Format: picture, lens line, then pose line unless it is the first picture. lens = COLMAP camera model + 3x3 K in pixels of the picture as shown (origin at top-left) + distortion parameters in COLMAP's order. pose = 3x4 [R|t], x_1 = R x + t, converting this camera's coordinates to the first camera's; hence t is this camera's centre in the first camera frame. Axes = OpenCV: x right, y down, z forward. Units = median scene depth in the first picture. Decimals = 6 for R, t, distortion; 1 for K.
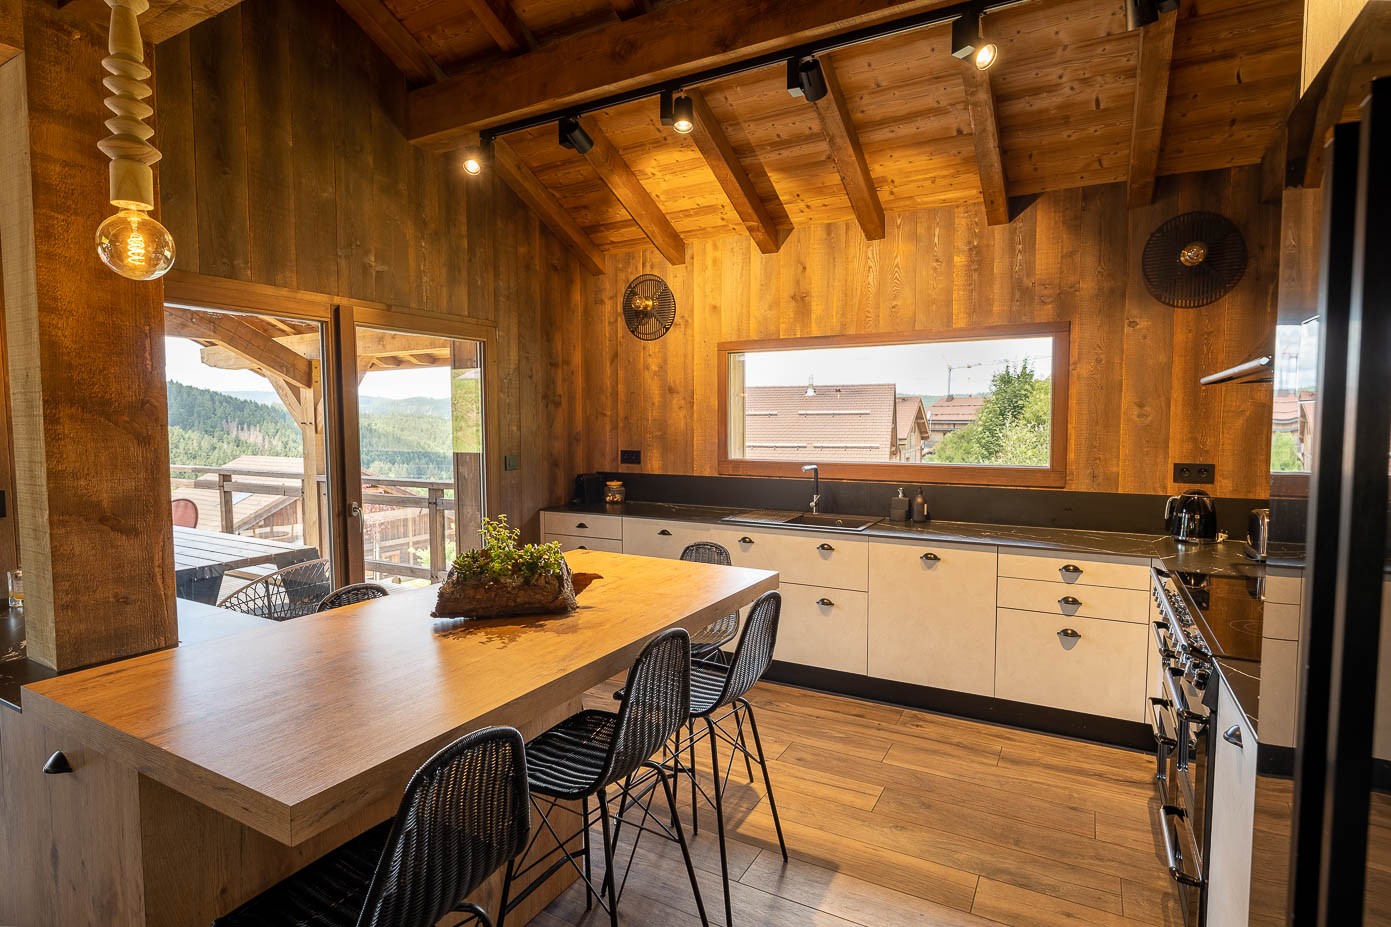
lens RADIAL K [[711.9, 0, 695.5], [0, 711.9, 463.5], [0, 0, 1]] dist [-0.002072, -0.000484]
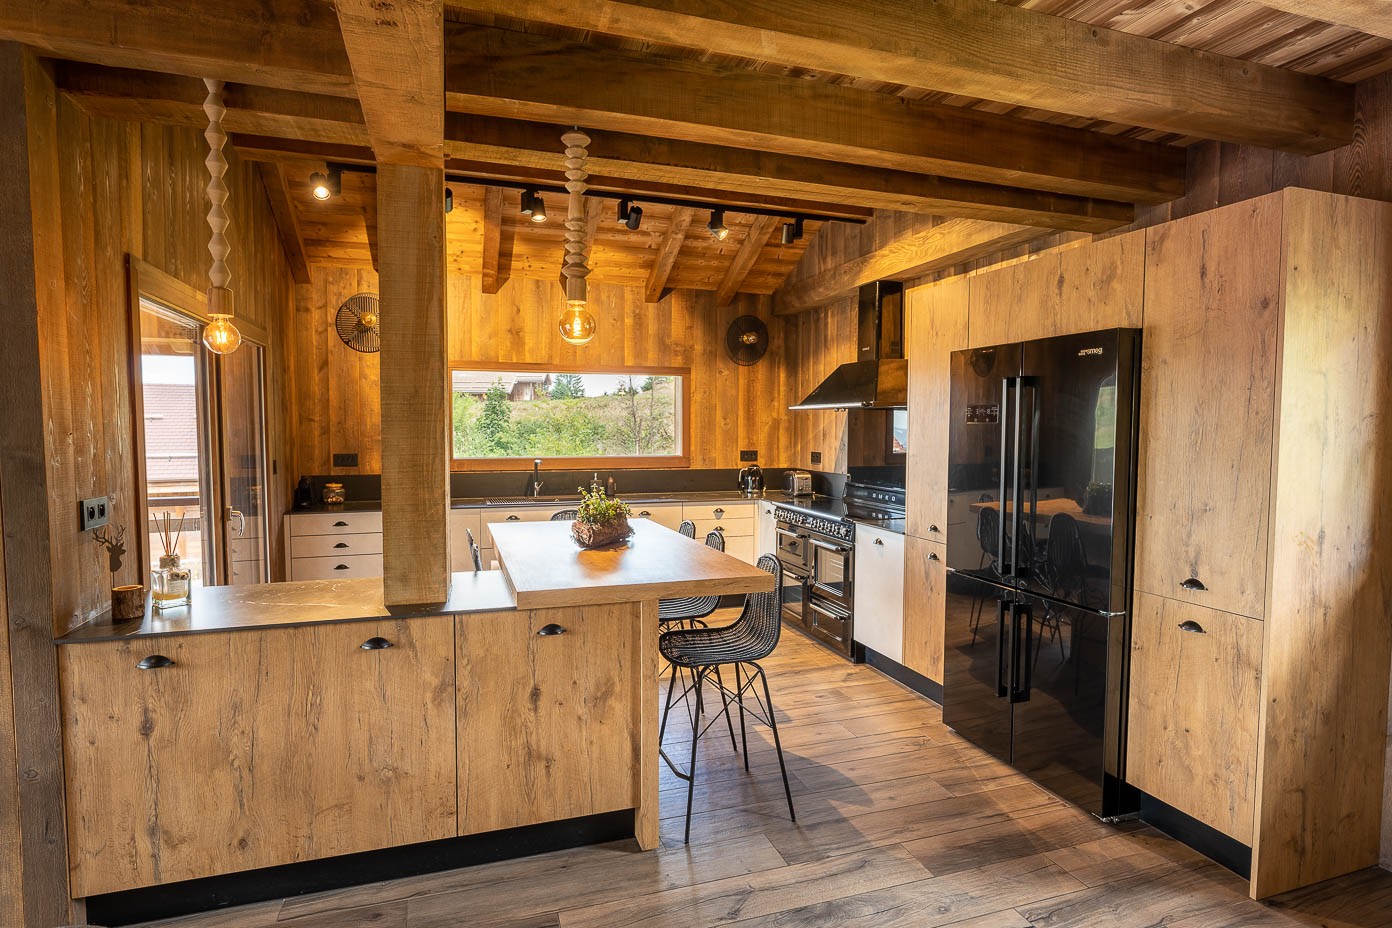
lens RADIAL K [[712.4, 0, 696.0], [0, 712.4, 464.0], [0, 0, 1]] dist [-0.002072, -0.000484]
pose [[0.680123, -0.036526, 0.732187, -0.697895], [0.039623, 0.999130, 0.013037, 0.005047], [-0.732026, 0.020144, 0.680978, -0.145548]]
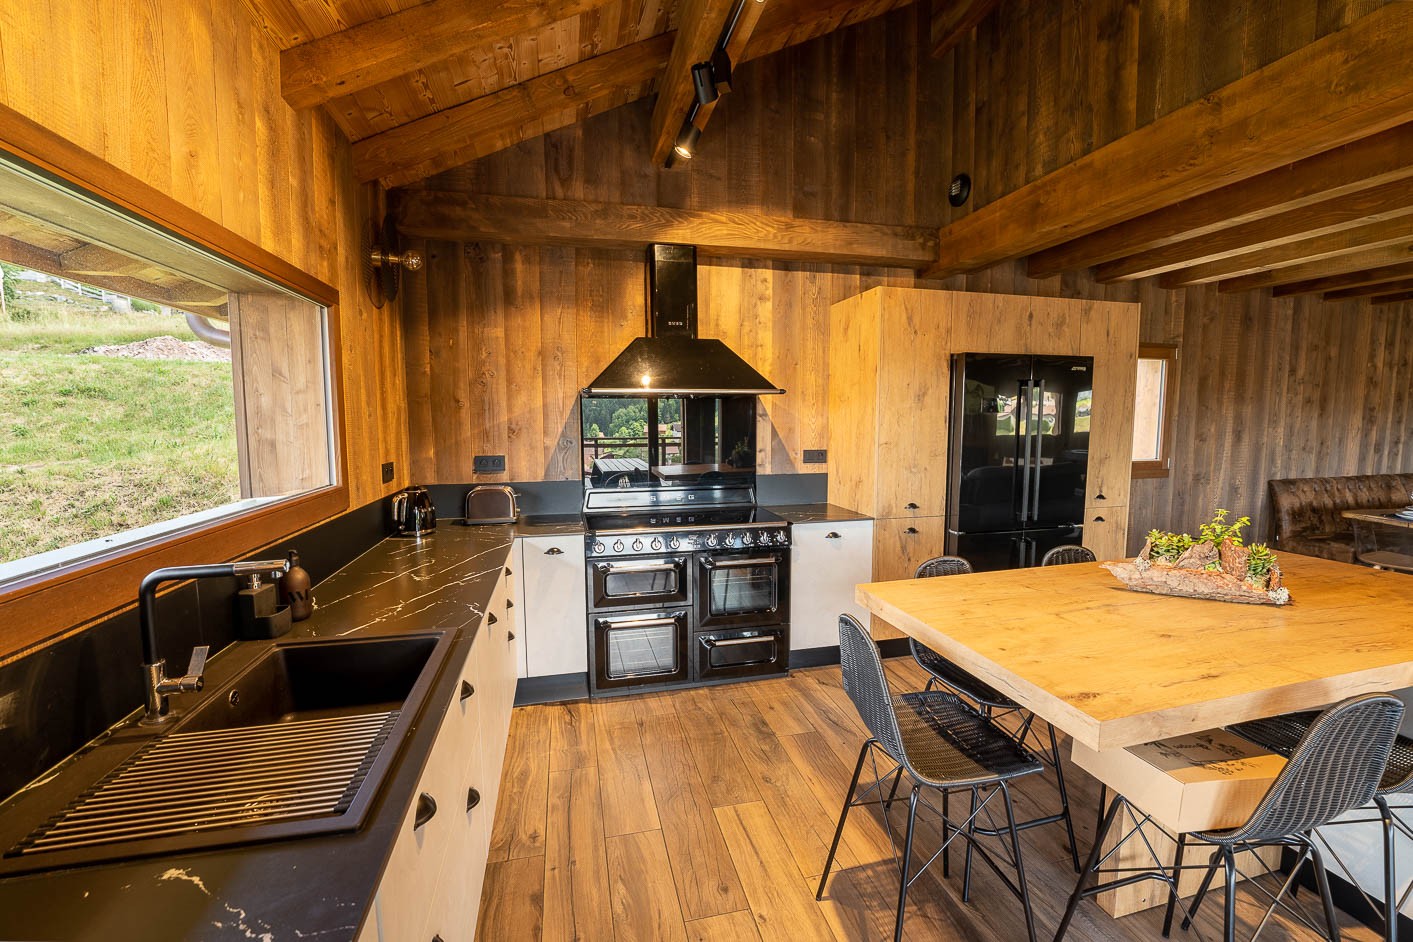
lens RADIAL K [[579.4, 0, 706.5], [0, 579.4, 471.0], [0, 0, 1]] dist [0.000066, -0.000015]
pose [[-0.670737, -0.067971, 0.738575, -0.208181], [0.048630, 0.989619, 0.135238, -0.073748], [-0.740100, 0.126626, -0.660468, 1.122407]]
